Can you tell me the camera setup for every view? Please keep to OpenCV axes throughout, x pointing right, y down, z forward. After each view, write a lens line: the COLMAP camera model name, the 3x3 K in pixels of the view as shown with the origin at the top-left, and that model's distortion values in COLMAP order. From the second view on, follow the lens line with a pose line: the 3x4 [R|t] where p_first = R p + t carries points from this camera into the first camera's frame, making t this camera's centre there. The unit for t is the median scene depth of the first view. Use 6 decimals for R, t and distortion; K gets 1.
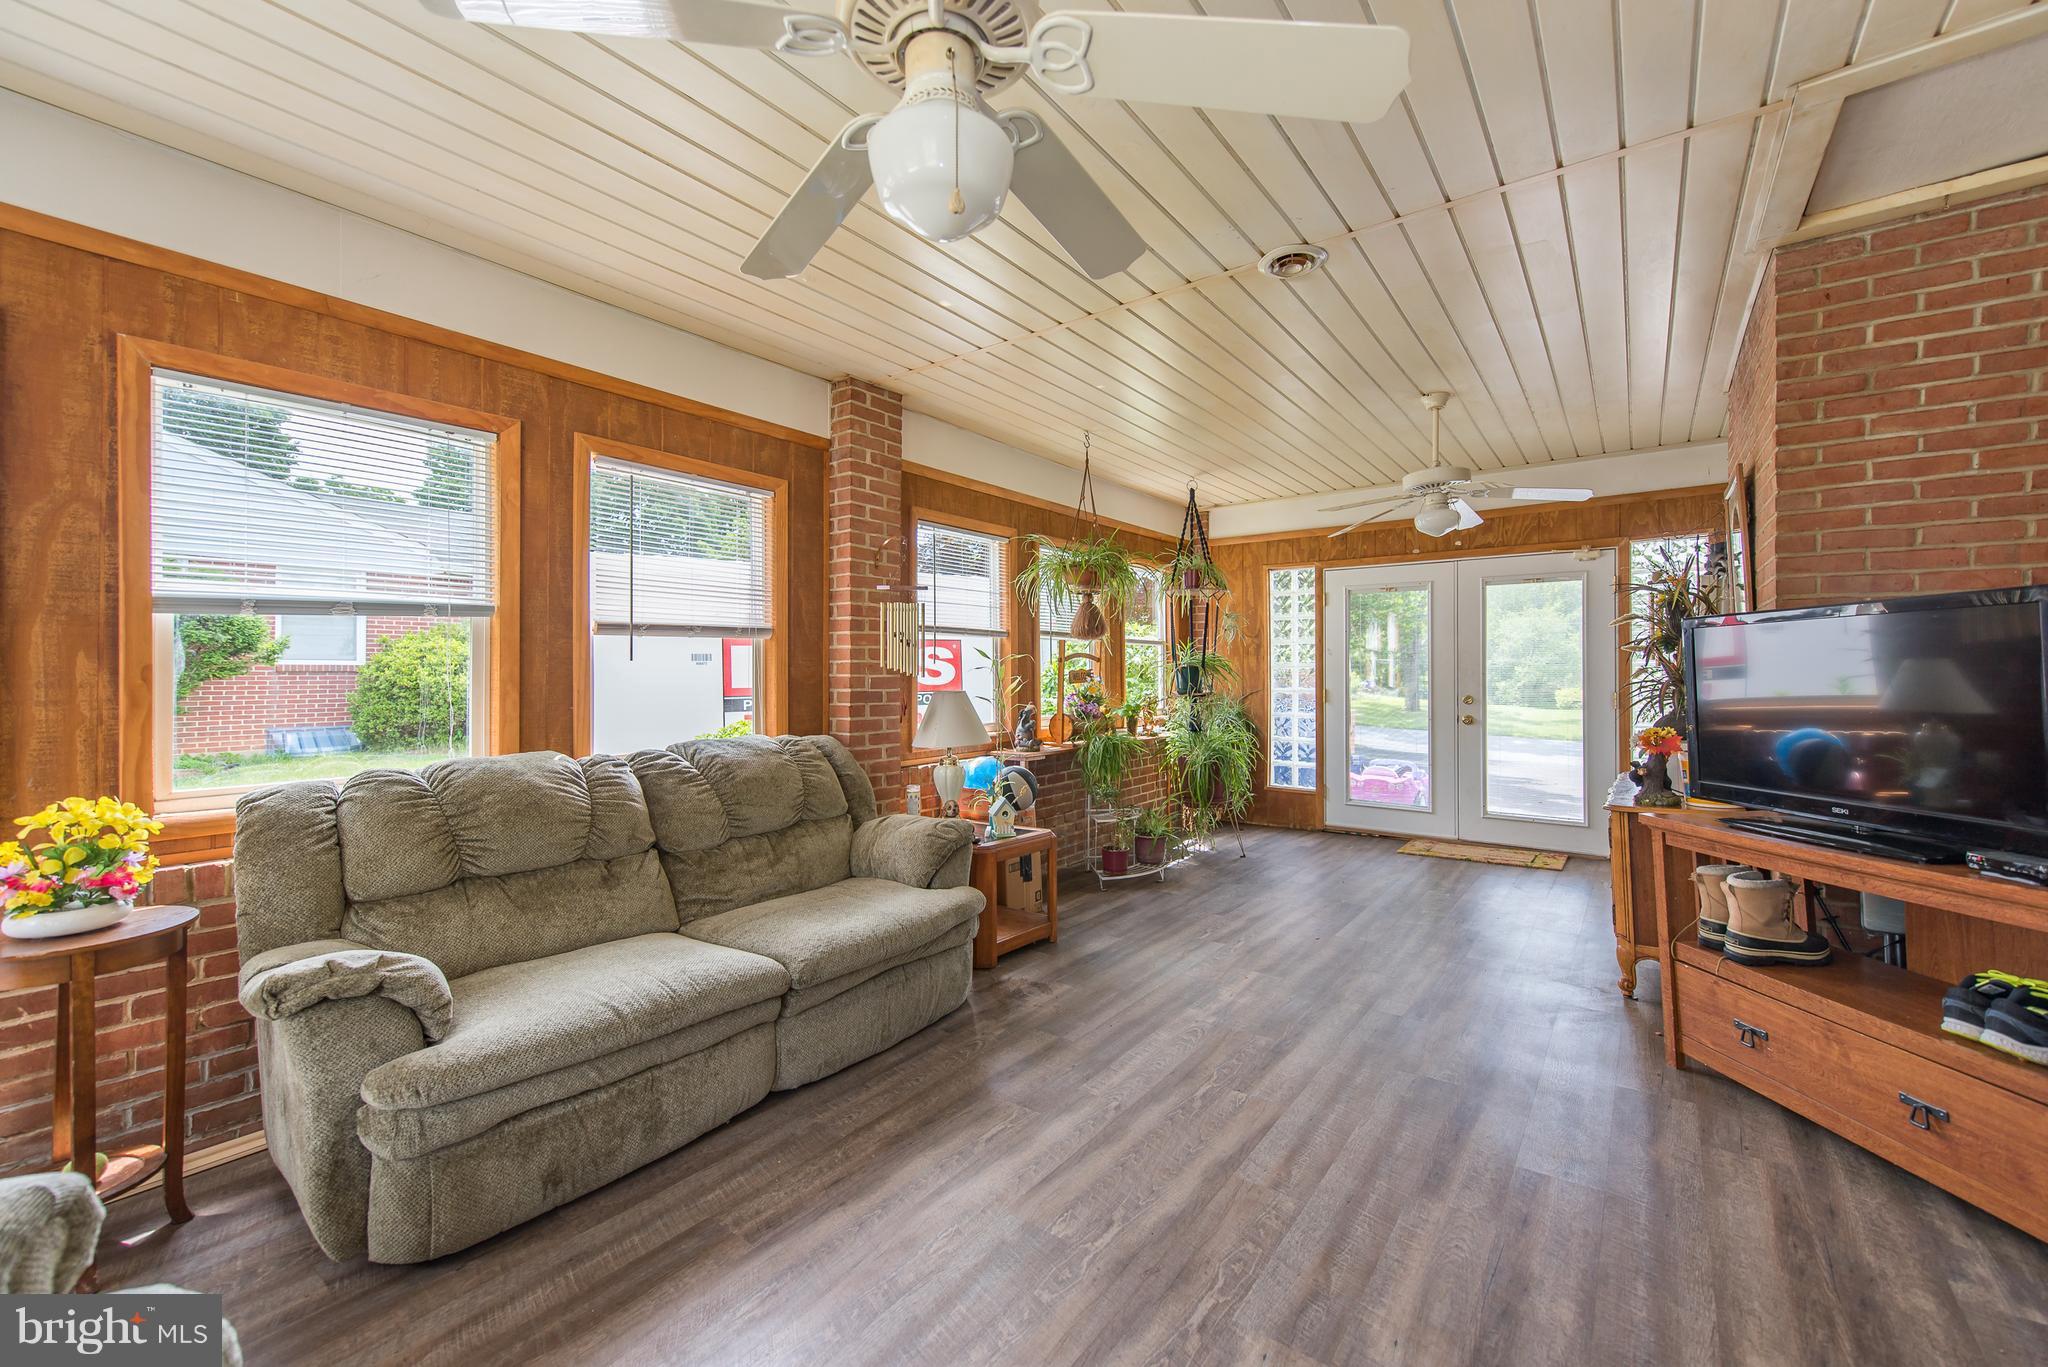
lens RADIAL K [[819.3, 0, 1028.8], [0, 819.3, 670.6], [0, 0, 1]] dist [0.022371, -0.006923]
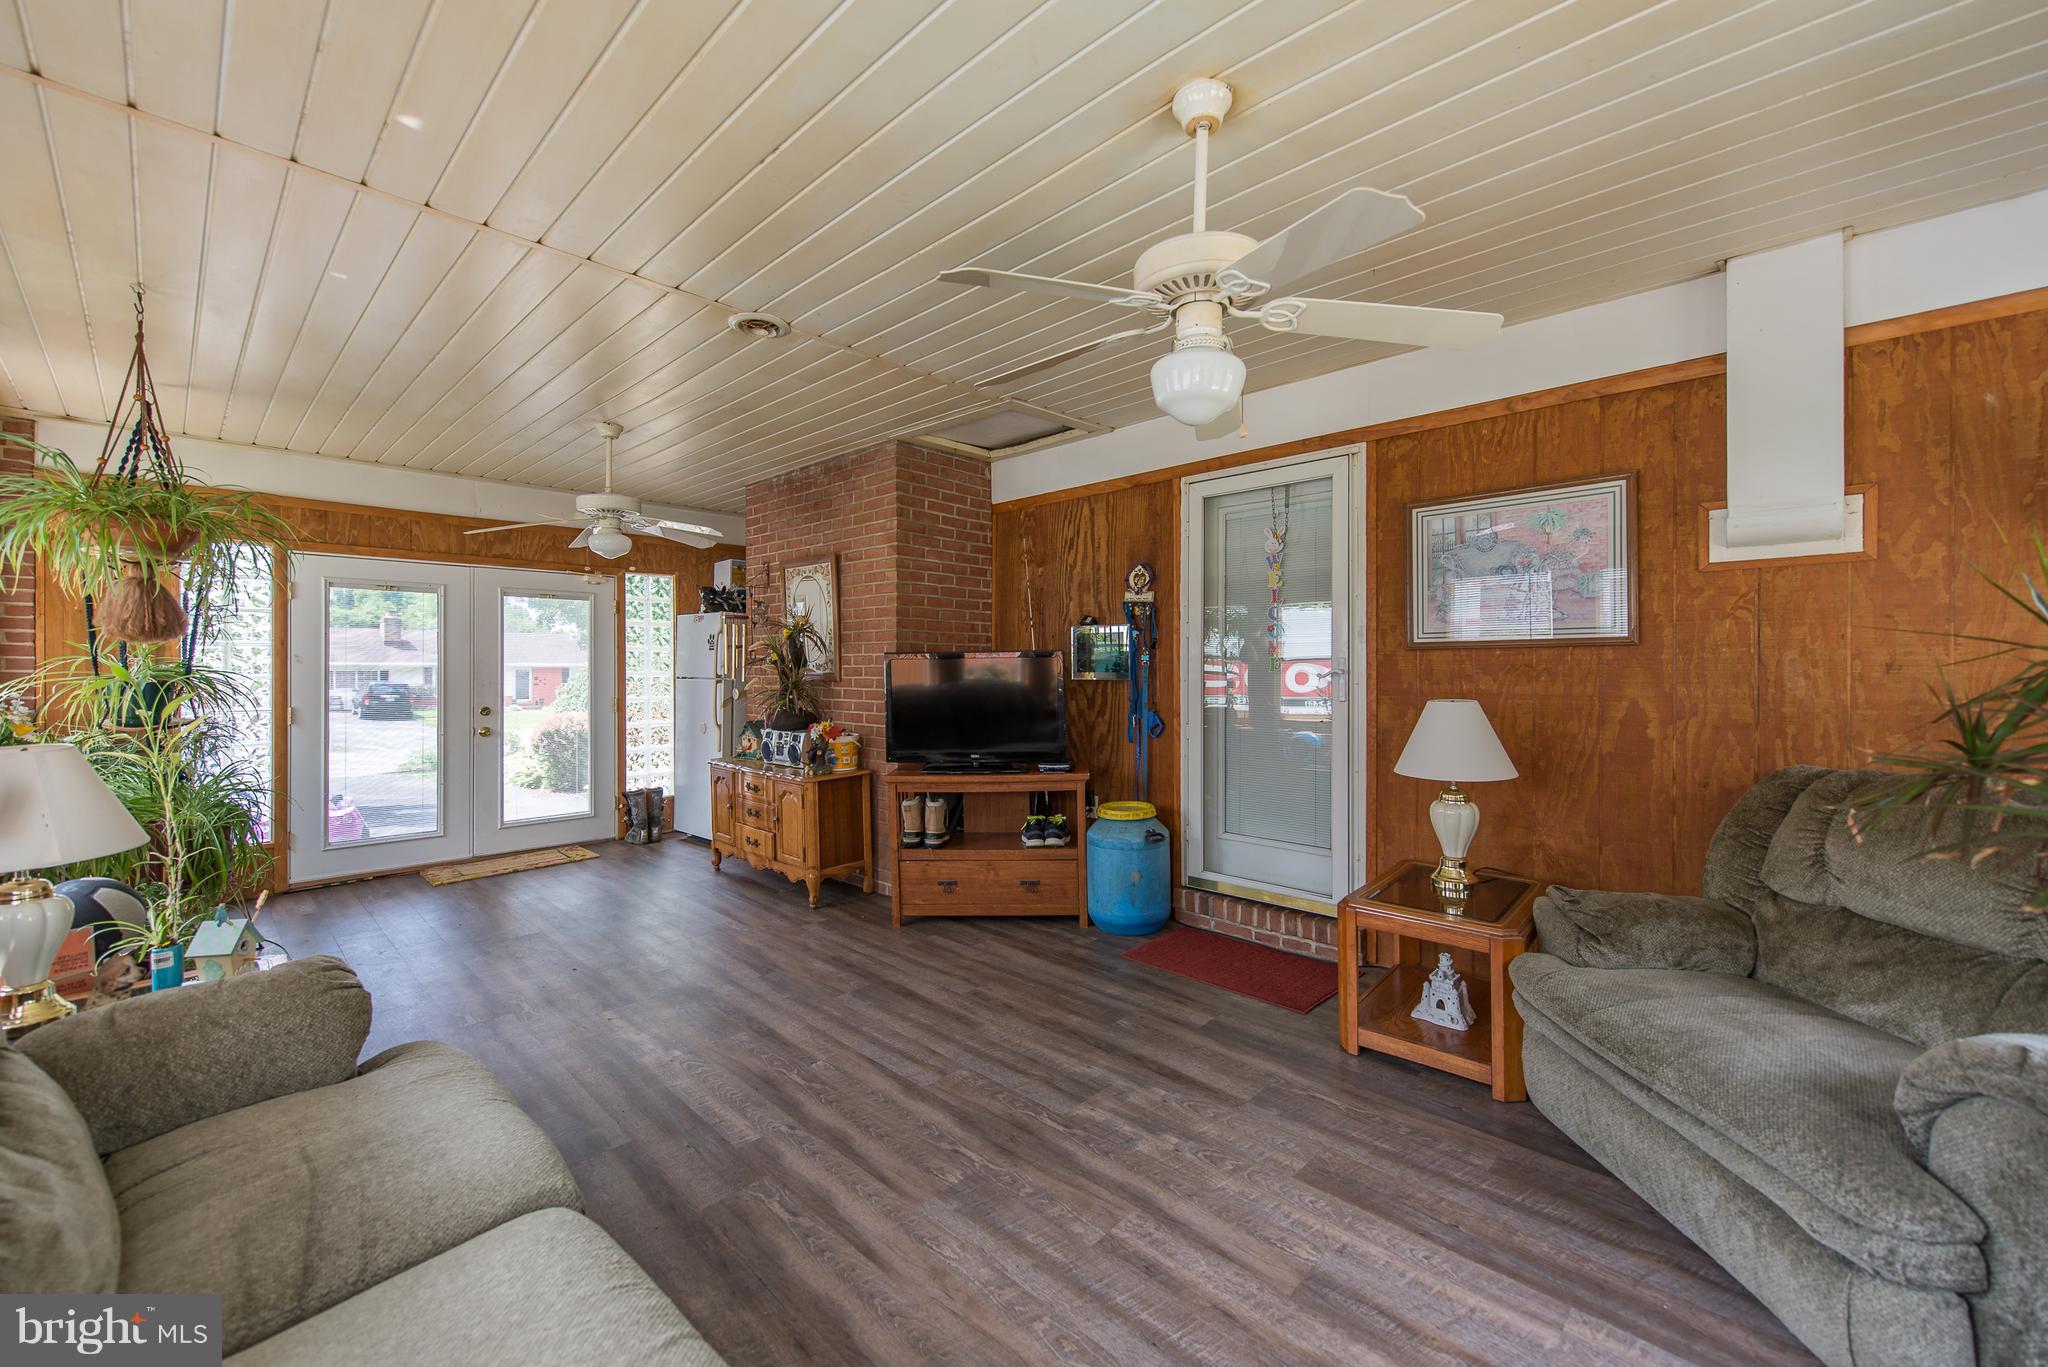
lens RADIAL K [[819.3, 0, 1028.8], [0, 819.3, 670.6], [0, 0, 1]] dist [0.022371, -0.006923]
pose [[0.120560, -0.002225, 0.992704, -0.754722], [0.000345, 0.999998, 0.002199, -0.030659], [-0.992706, 0.000077, 0.120561, 0.512146]]
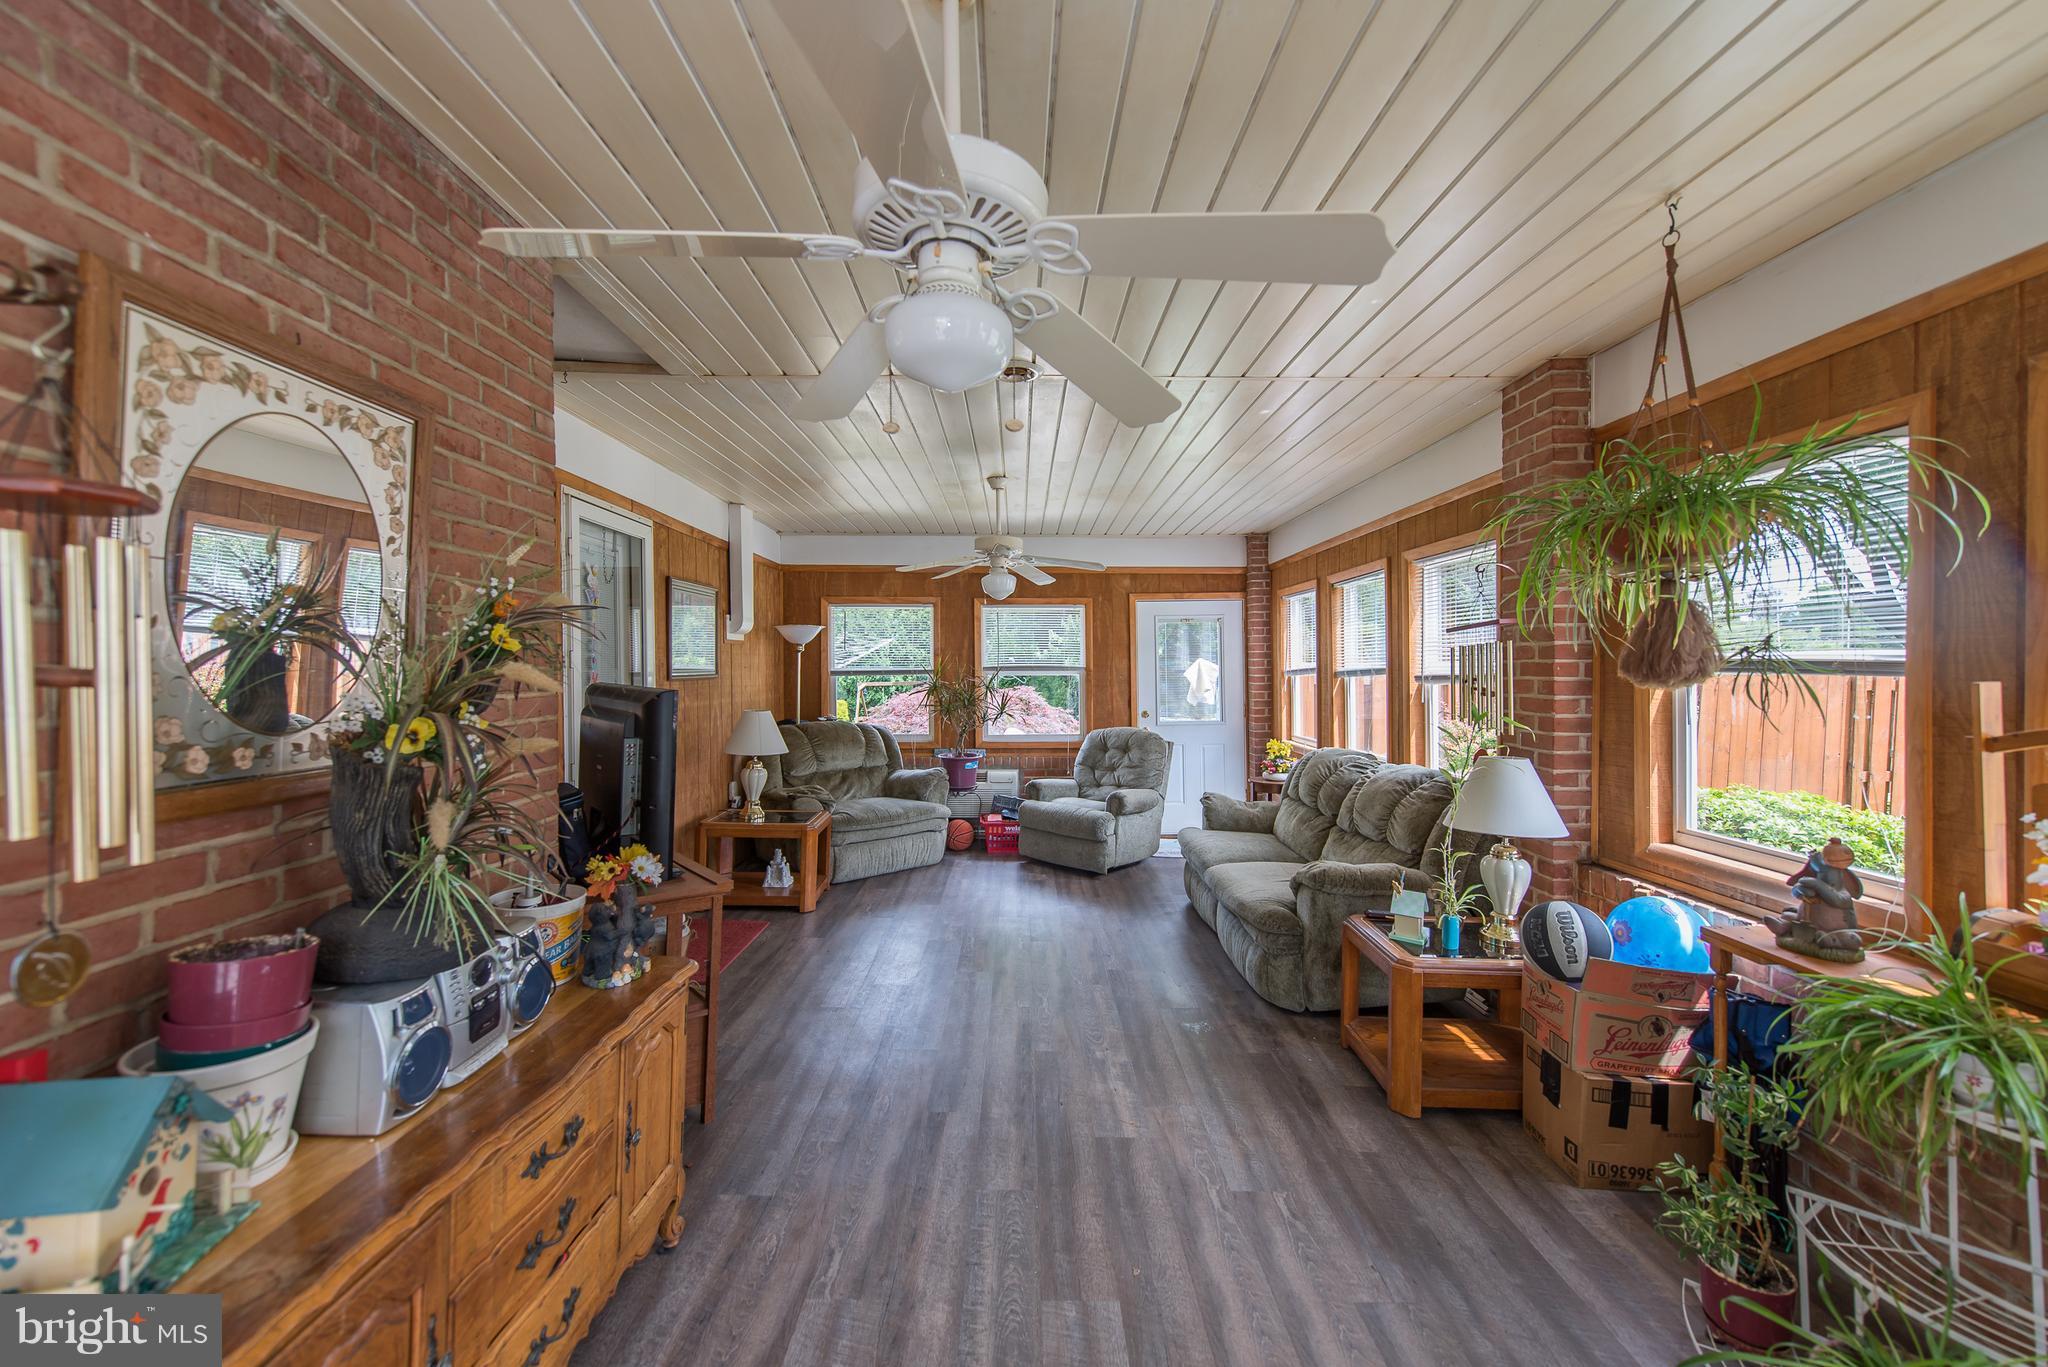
lens RADIAL K [[819.3, 0, 1028.8], [0, 819.3, 670.6], [0, 0, 1]] dist [0.022371, -0.006923]
pose [[-0.788713, 0.002803, -0.614755, 1.043352], [0.001548, 0.999995, 0.002574, -0.082545], [0.614759, 0.001079, -0.788714, 1.975731]]
